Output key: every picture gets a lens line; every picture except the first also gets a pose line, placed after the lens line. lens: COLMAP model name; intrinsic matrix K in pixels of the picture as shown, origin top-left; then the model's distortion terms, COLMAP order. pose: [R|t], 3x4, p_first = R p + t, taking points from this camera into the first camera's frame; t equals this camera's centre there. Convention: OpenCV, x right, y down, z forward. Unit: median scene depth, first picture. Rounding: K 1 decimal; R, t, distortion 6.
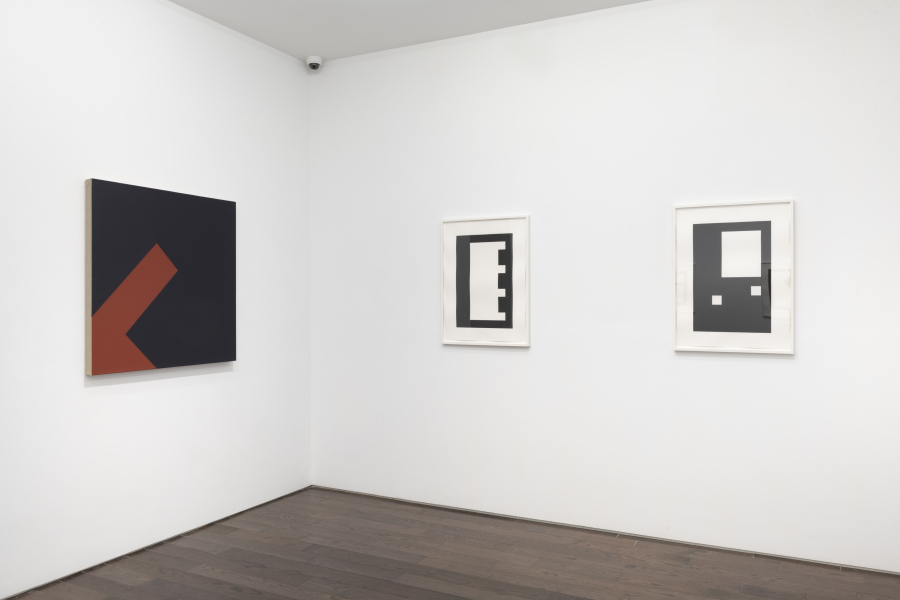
lens RADIAL K [[776.0, 0, 455.5], [0, 776.0, 298.4], [0, 0, 1]] dist [0.004297, -0.002786]
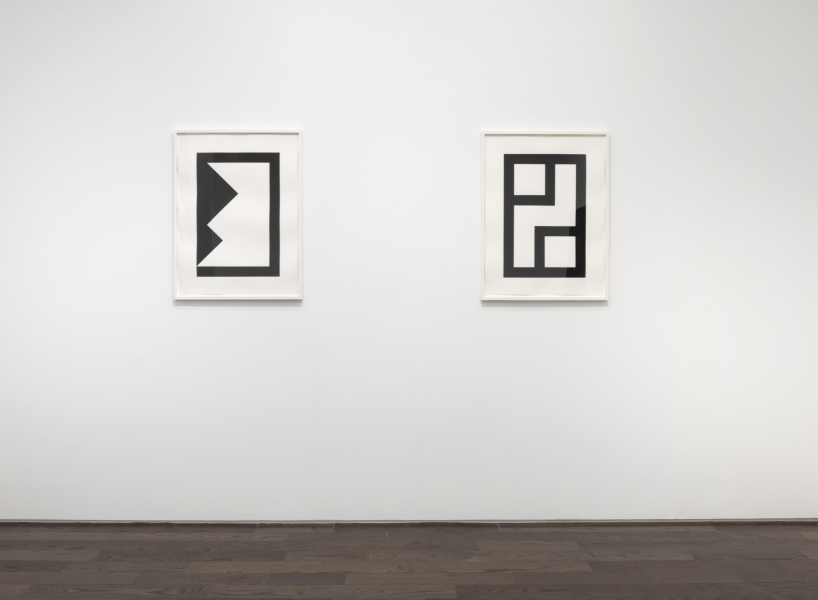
lens RADIAL K [[917.9, 0, 352.3], [0, 917.9, 236.0], [0, 0, 1]] dist [-0.055016, 0.000000]
pose [[0.879954, 0.007579, 0.474999, -0.323002], [-0.007076, 0.999971, -0.002847, 0.000479], [-0.475006, -0.000856, 0.879982, 0.181100]]
